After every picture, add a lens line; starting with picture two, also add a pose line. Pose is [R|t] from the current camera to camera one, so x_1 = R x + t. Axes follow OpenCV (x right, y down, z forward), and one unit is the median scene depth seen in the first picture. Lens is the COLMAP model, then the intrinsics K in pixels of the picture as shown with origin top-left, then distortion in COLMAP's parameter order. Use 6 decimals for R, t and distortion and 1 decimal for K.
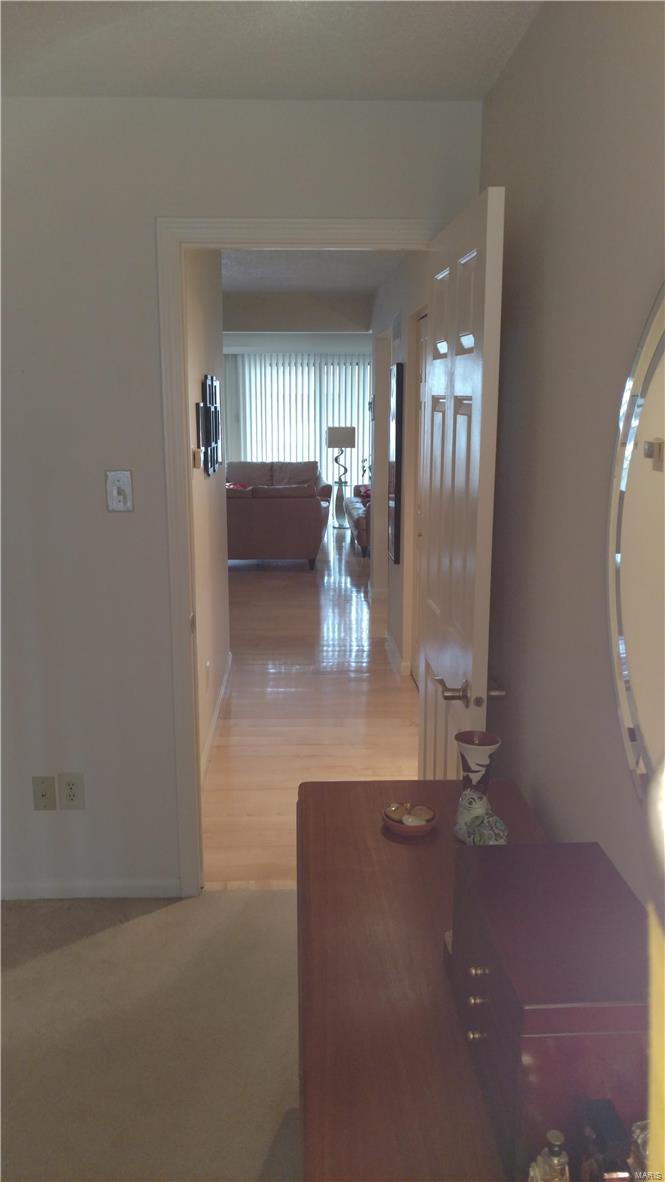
lens RADIAL K [[912.0, 0, 332.5], [0, 912.0, 591.0], [0, 0, 1]] dist [0.009774, 0.007327]
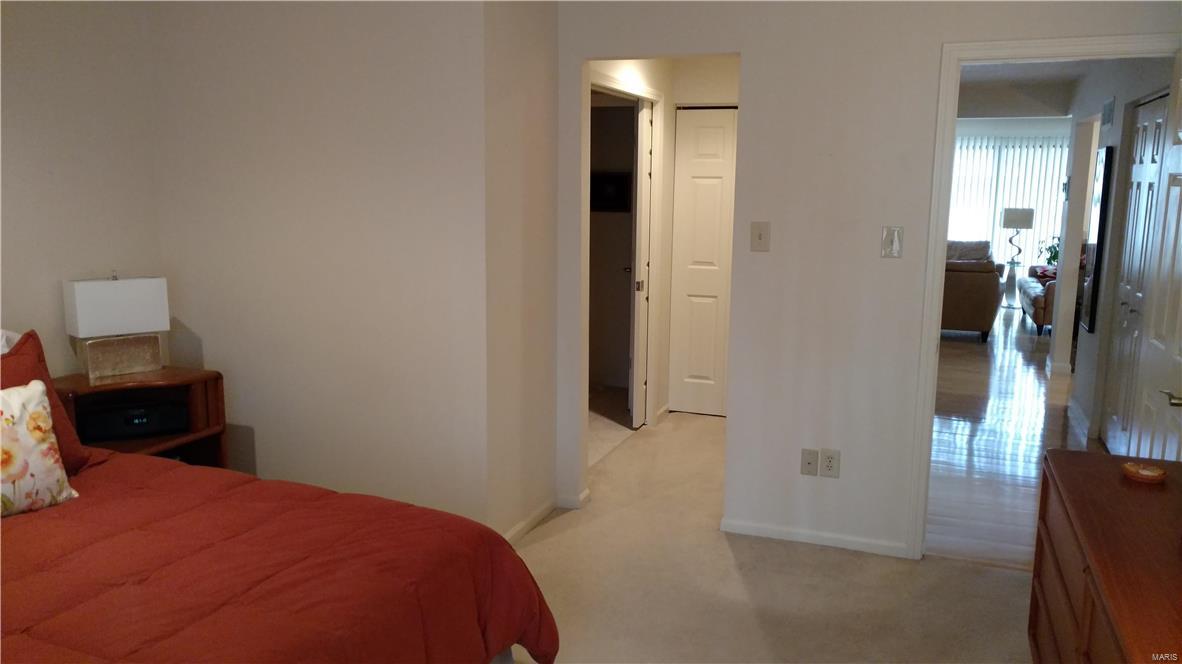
lens RADIAL K [[912.0, 0, 591.0], [0, 912.0, 332.0], [0, 0, 1]] dist [0.009774, 0.007327]
pose [[0.921422, 0.074018, -0.381449, -0.036169], [-0.090405, 0.995586, -0.025193, 0.029888], [0.377901, 0.057699, 0.924046, -0.127874]]
